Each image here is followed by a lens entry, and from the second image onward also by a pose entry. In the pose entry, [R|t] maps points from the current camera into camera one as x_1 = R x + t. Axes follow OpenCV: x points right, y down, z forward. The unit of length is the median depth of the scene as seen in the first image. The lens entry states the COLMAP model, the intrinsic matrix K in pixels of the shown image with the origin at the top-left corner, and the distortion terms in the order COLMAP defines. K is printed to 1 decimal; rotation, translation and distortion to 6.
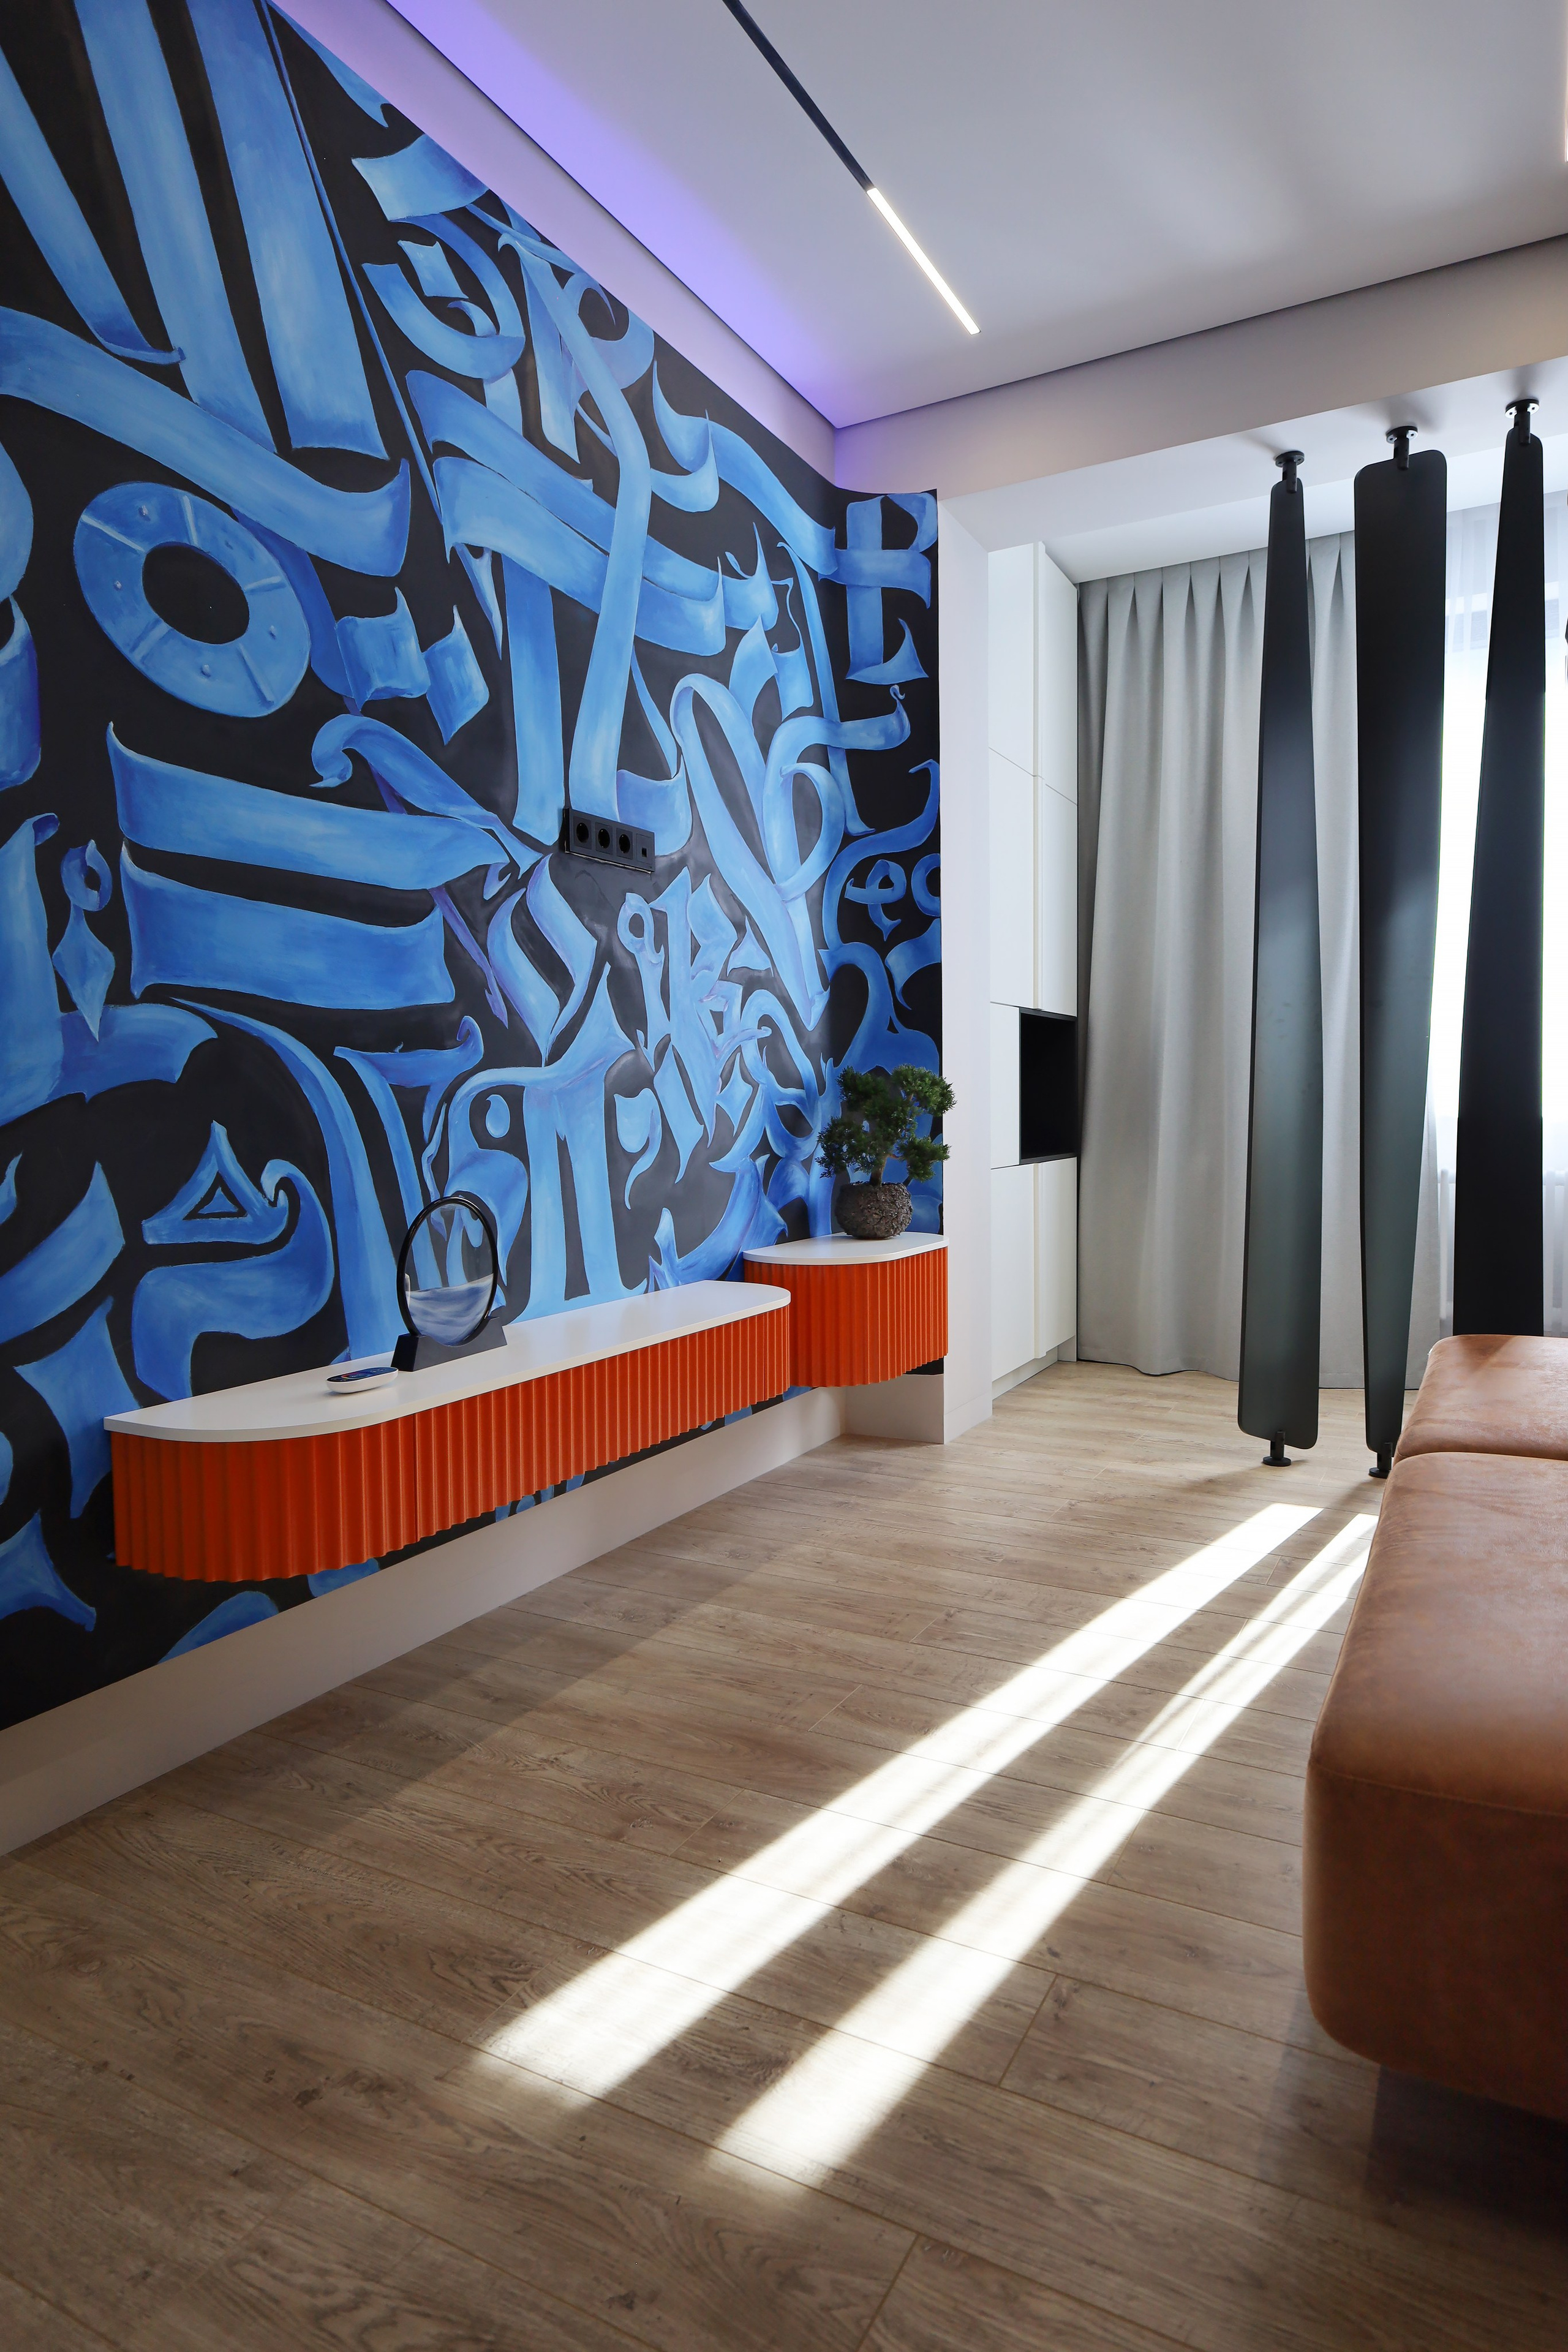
lens RADIAL K [[1385.6, 0, 783.4], [0, 1385.6, 1175.2], [0, 0, 1]] dist [0.000450, 0.000006]
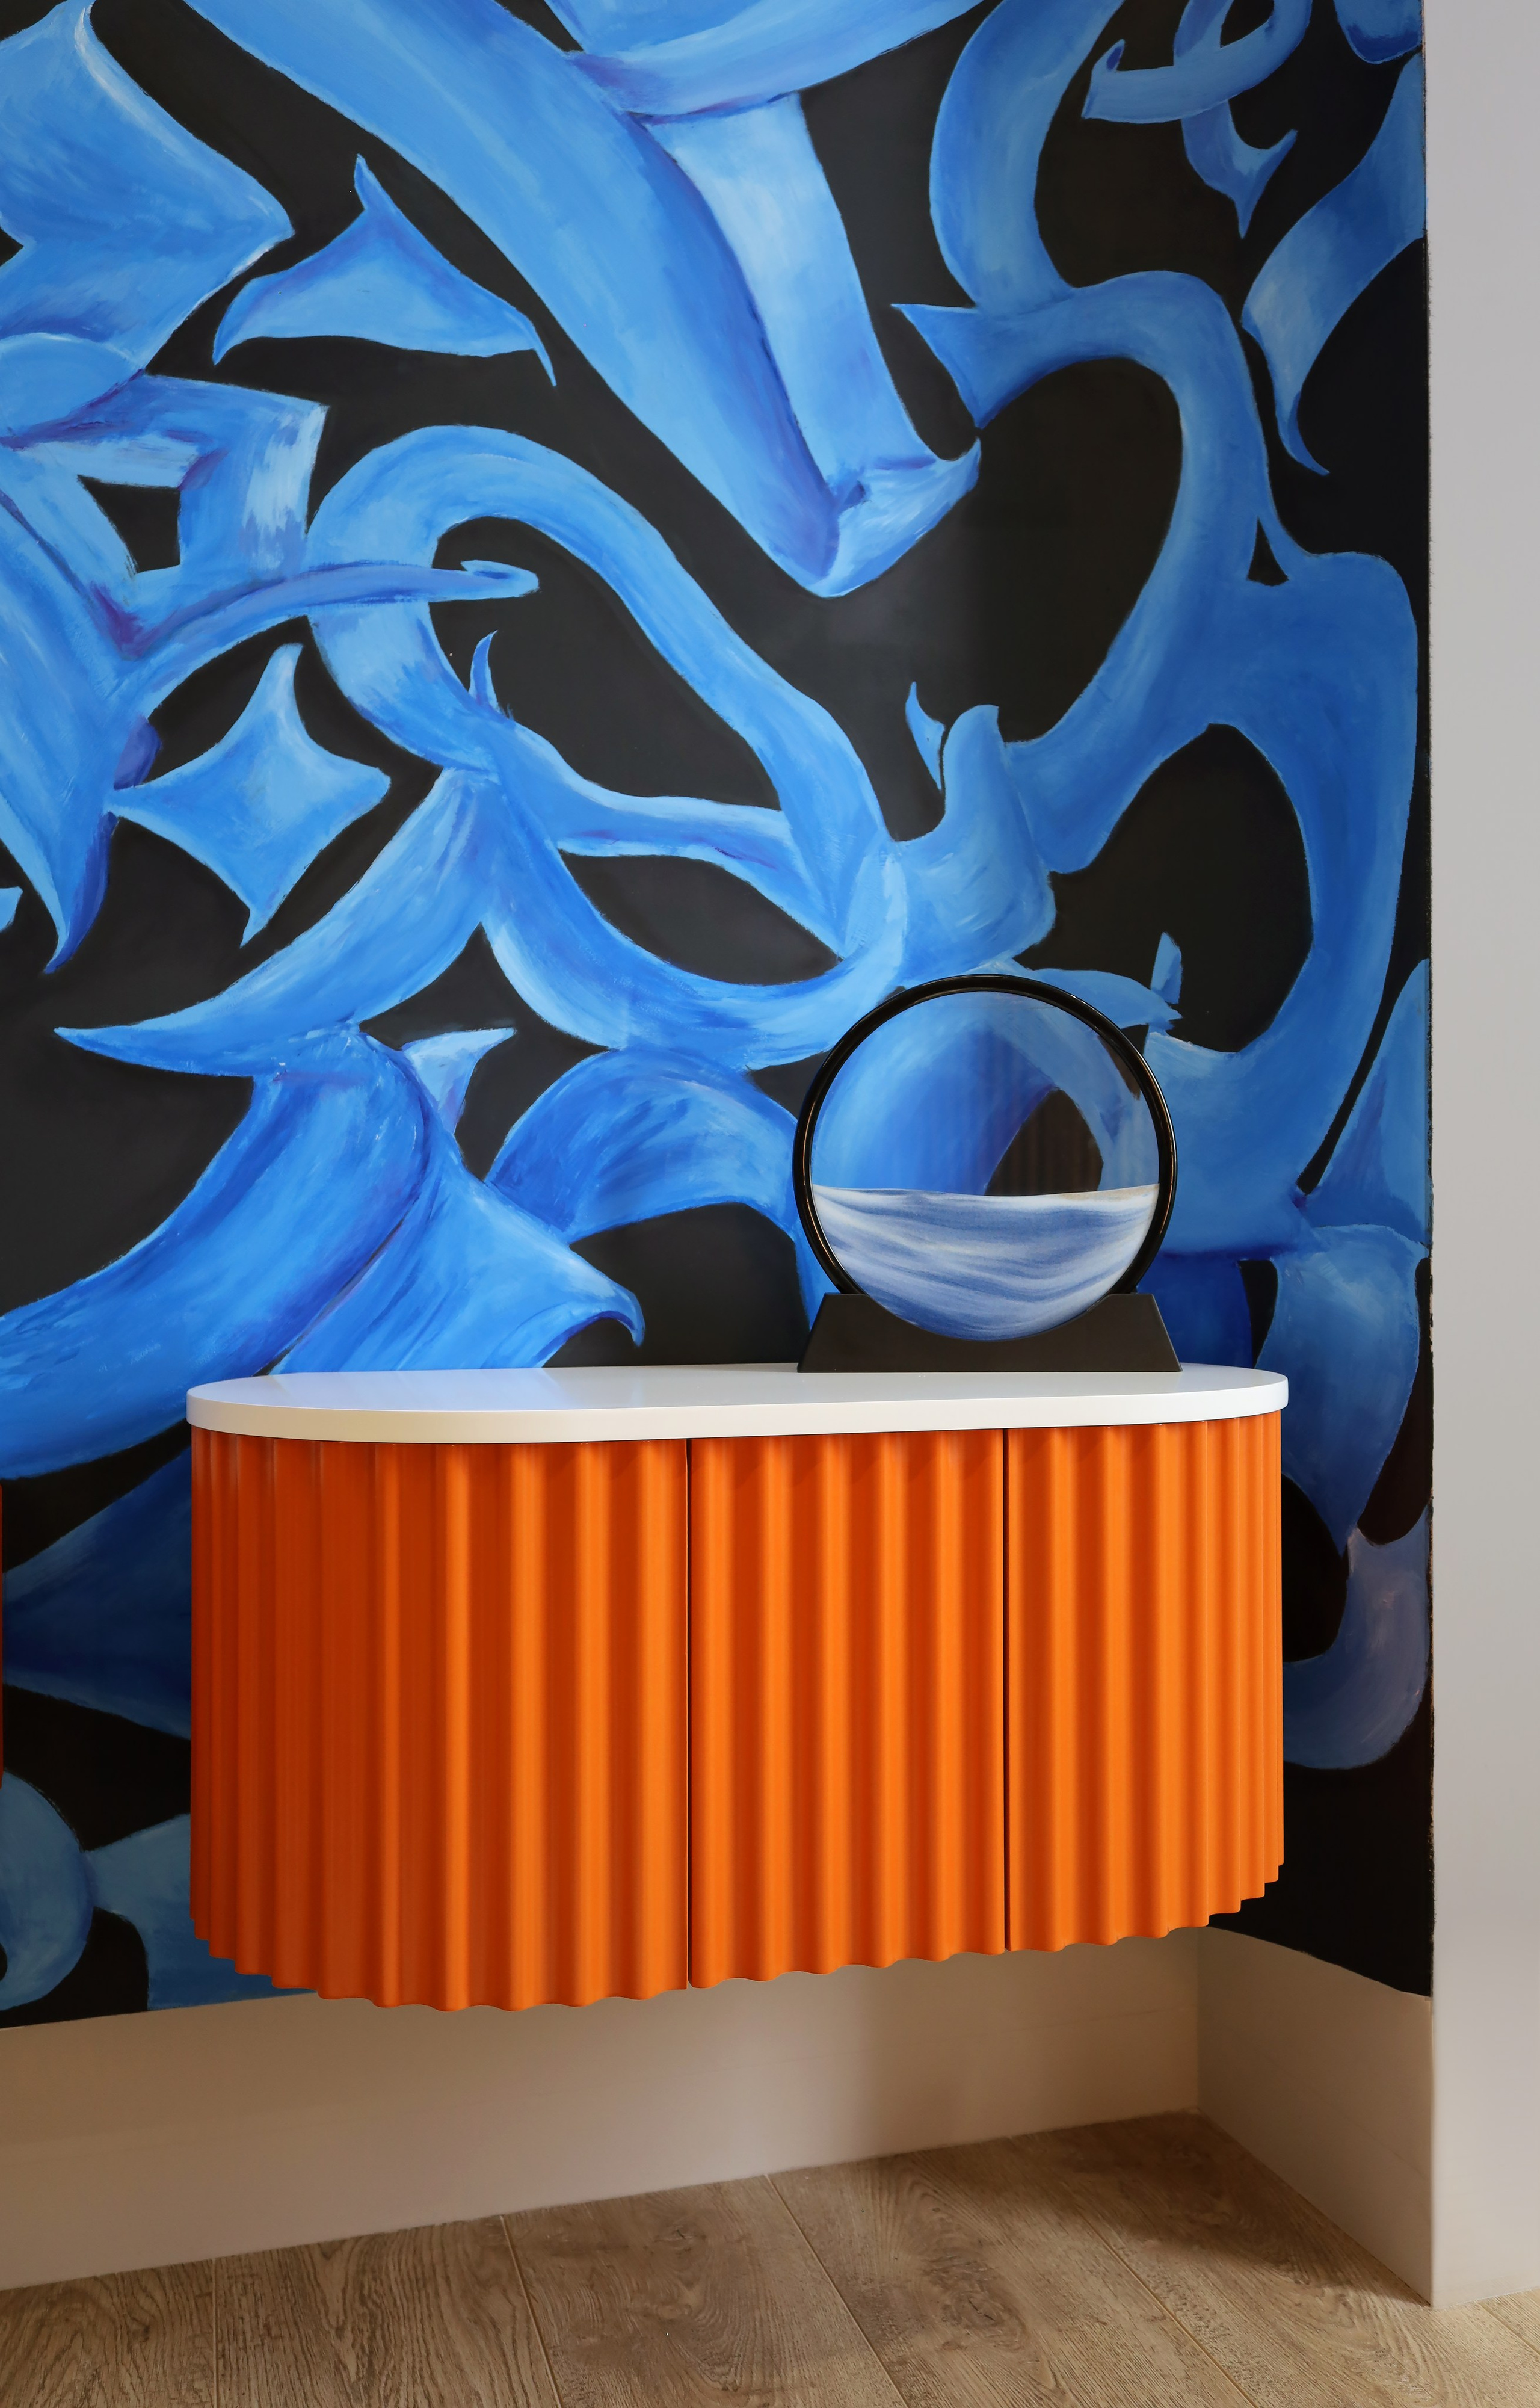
lens RADIAL K [[1981.4, 0, 768.9], [0, 1981.4, 1213.8], [0, 0, 1]] dist [0.000815, -0.002817]
pose [[0.722482, 0.006243, -0.691362, 0.277599], [-0.041617, 0.998539, -0.034473, 0.030187], [0.690136, 0.053678, 0.721686, 0.712666]]
